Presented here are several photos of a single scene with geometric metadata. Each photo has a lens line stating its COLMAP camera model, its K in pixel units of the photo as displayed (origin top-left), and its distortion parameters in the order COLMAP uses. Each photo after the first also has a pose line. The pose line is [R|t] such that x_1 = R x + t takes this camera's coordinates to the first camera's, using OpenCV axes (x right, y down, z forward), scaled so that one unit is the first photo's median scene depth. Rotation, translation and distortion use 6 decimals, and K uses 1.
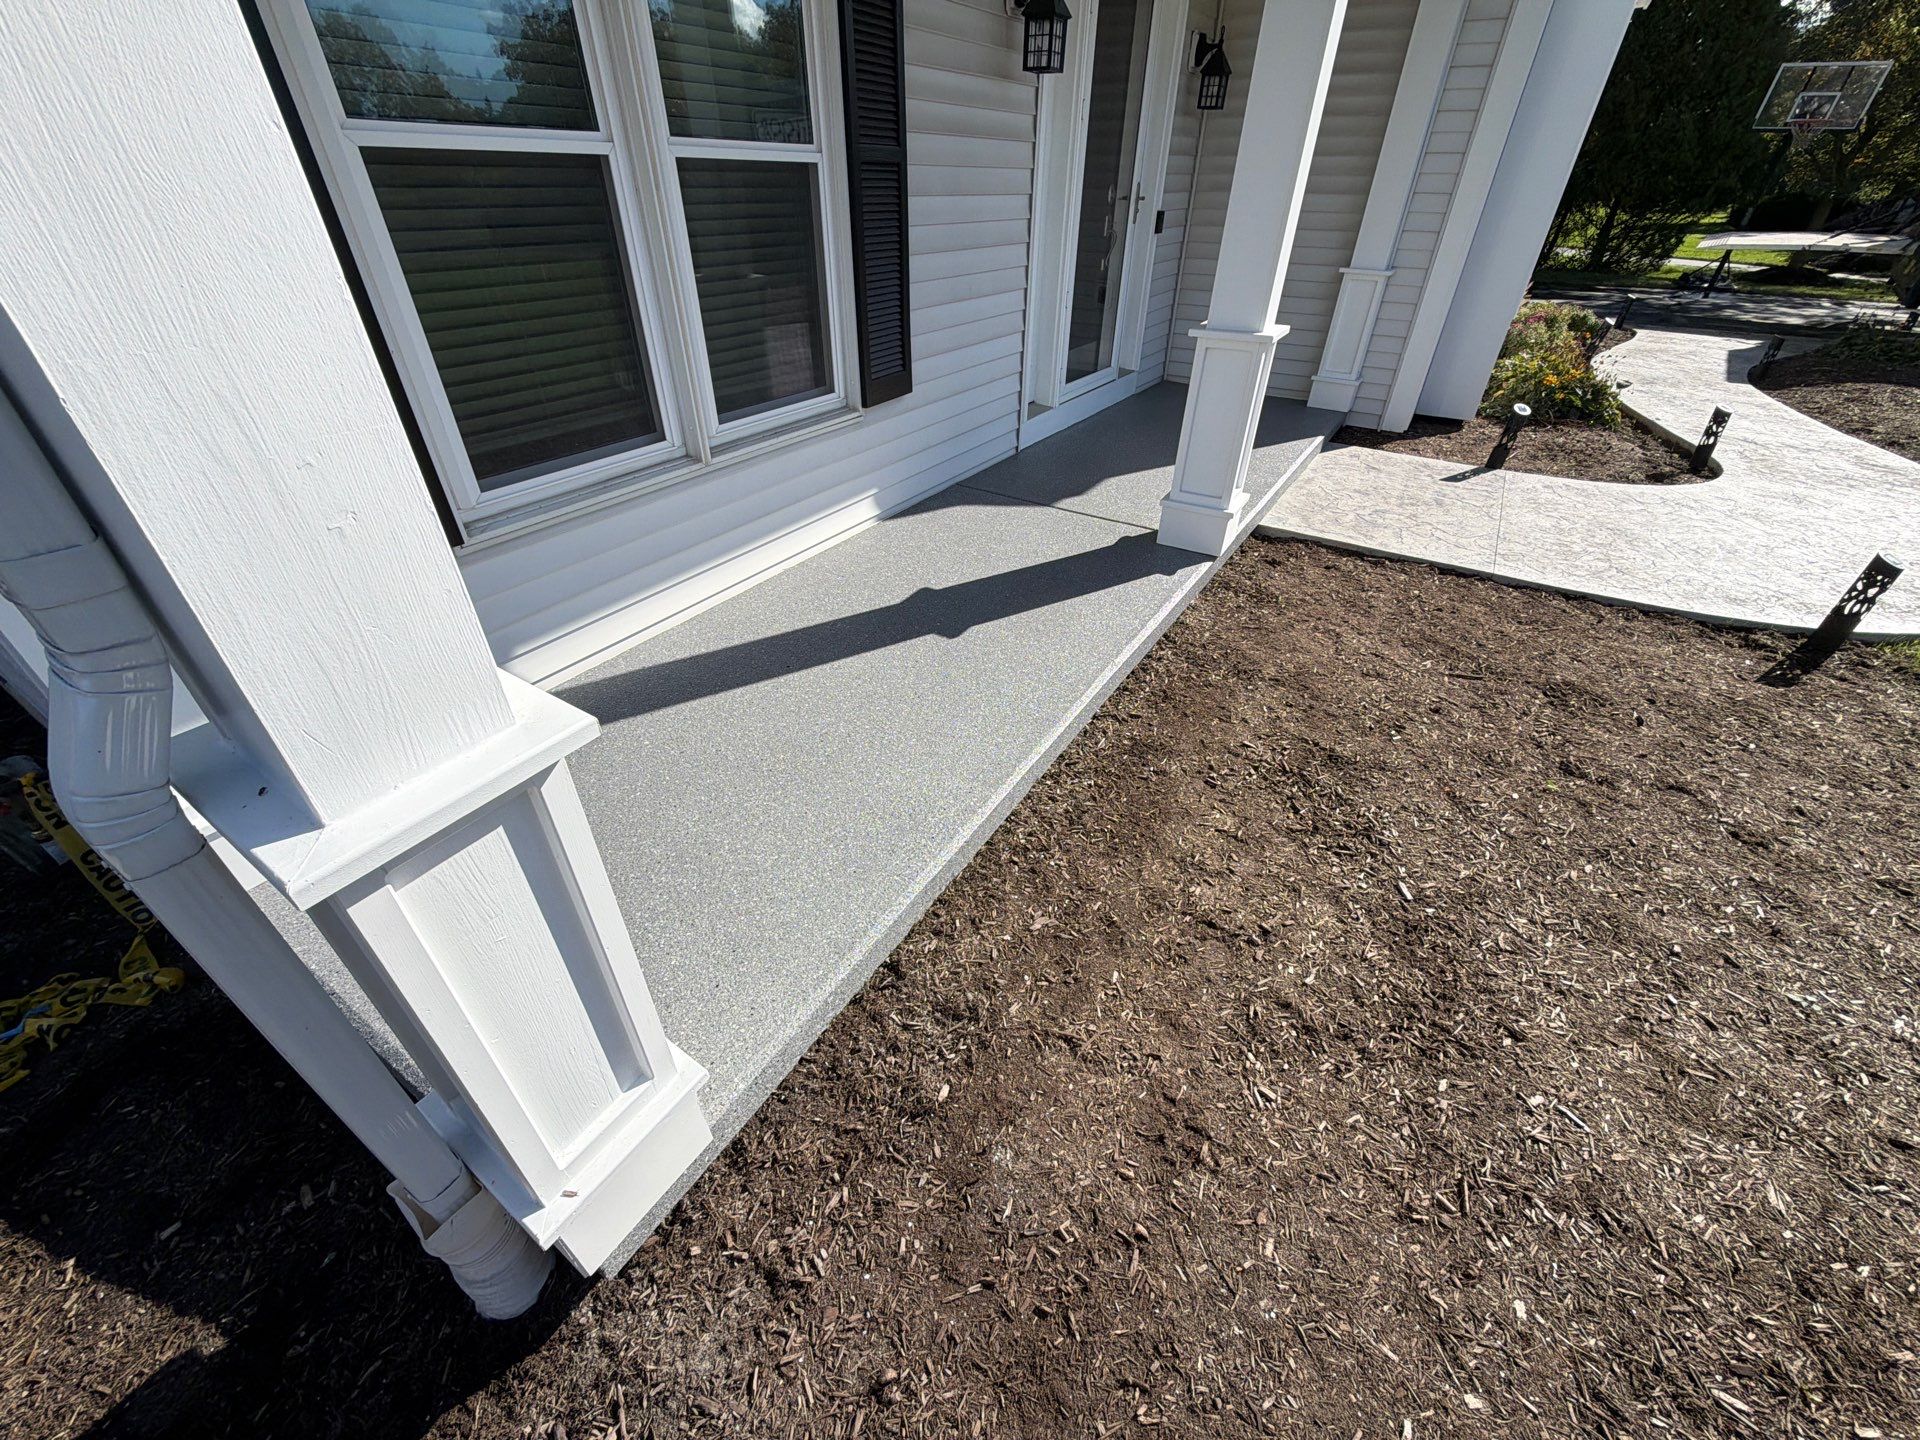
lens RADIAL K [[761.9, 0, 960.5], [0, 761.9, 723.1], [0, 0, 1]] dist [-0.001643, 0.000377]
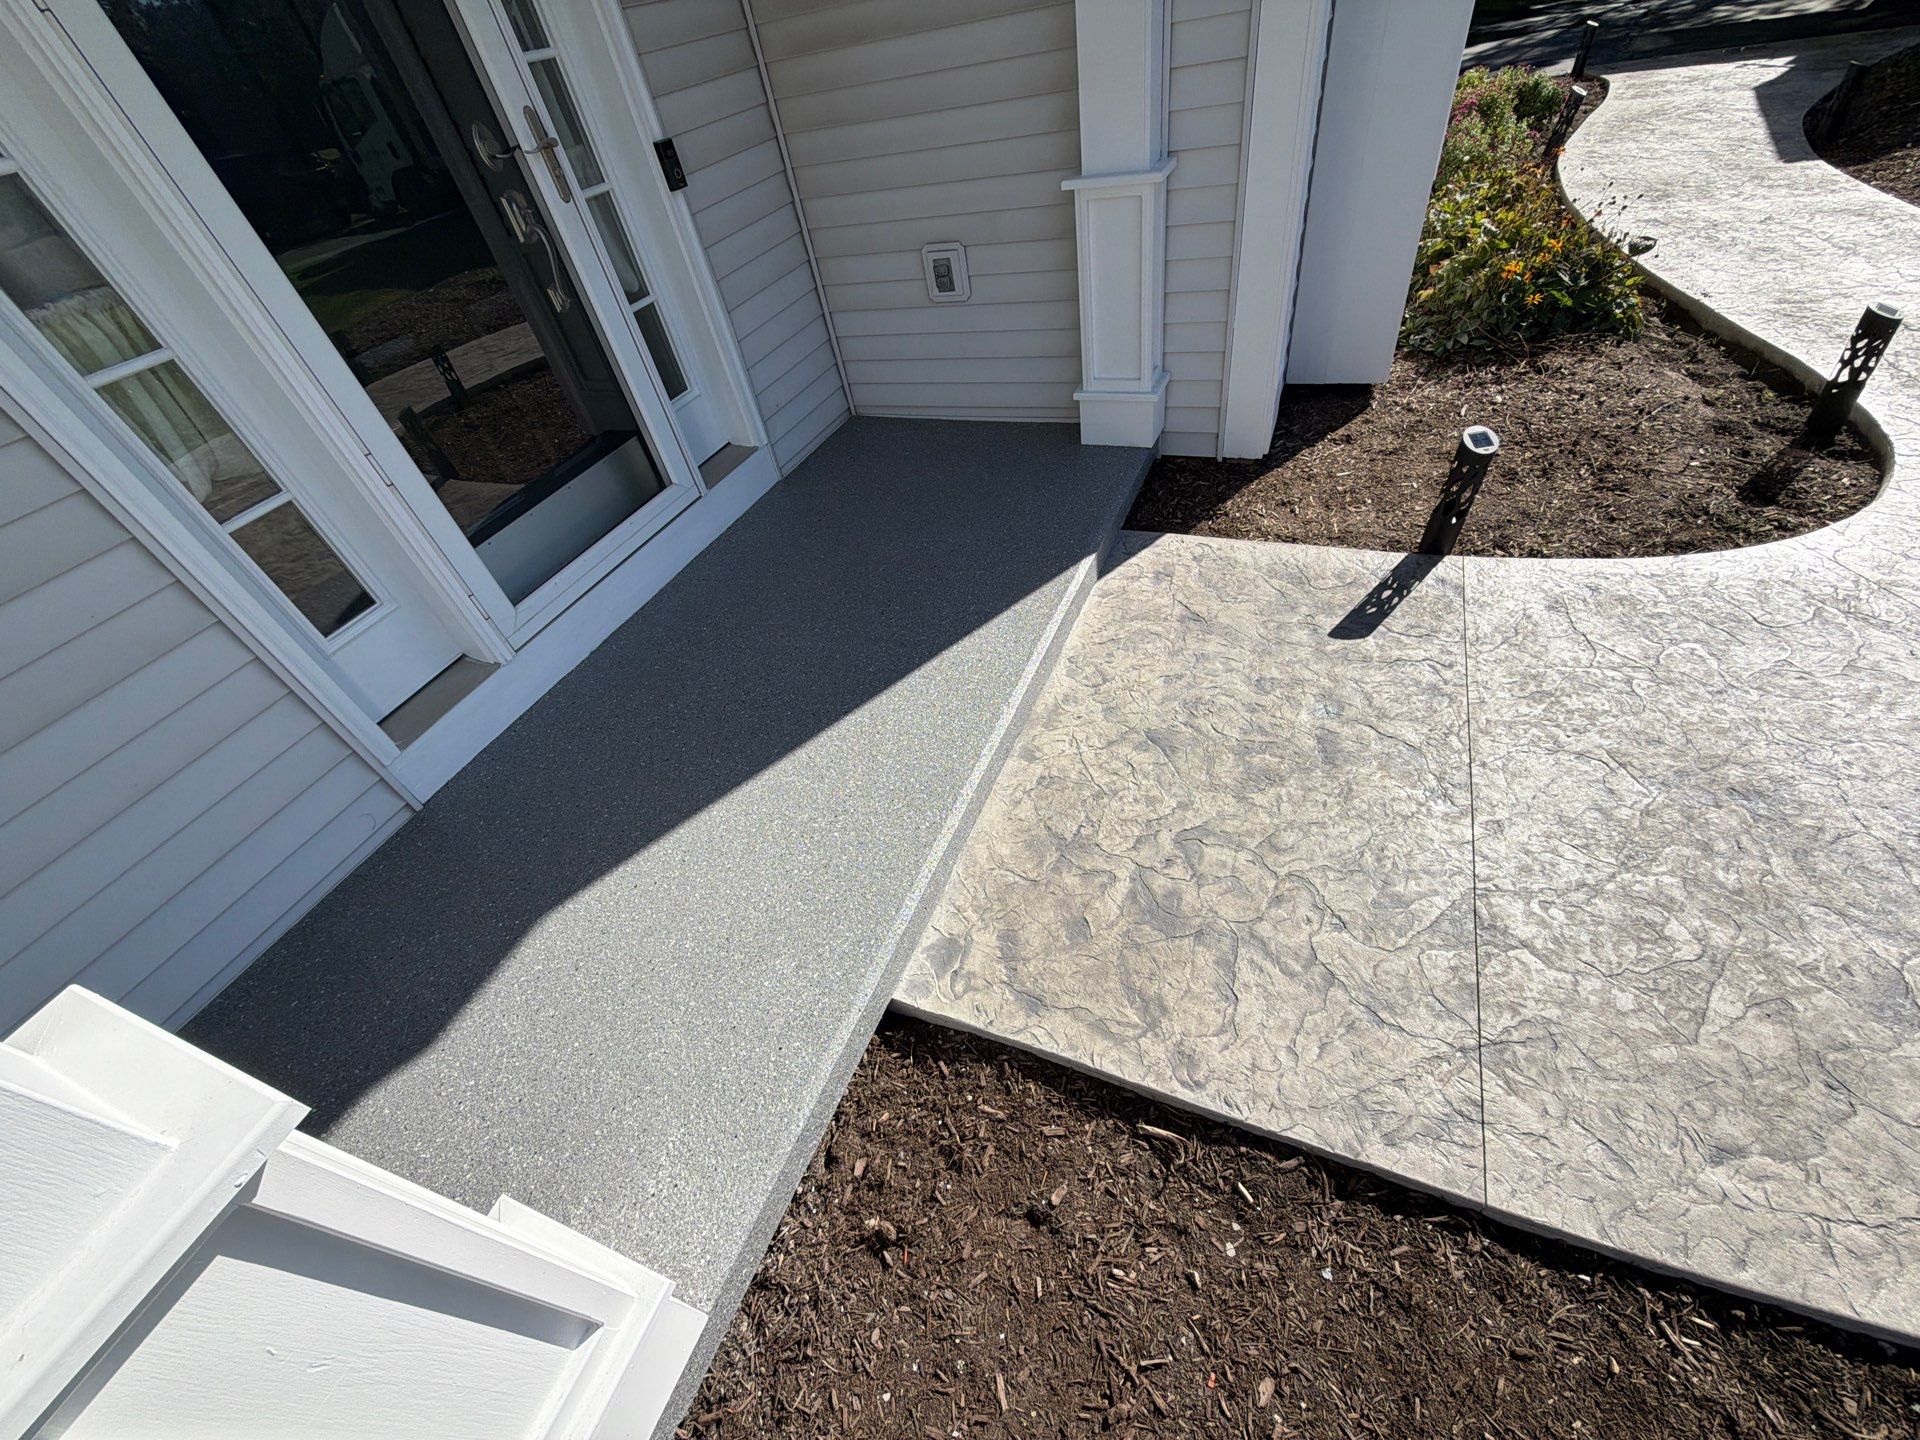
lens RADIAL K [[761.9, 0, 959.9], [0, 761.9, 721.4], [0, 0, 1]] dist [-0.001643, 0.000377]
pose [[0.973560, -0.228312, -0.007306, 0.544880], [0.227106, 0.963986, 0.138401, -0.528990], [-0.024556, -0.136401, 0.990349, 0.726749]]
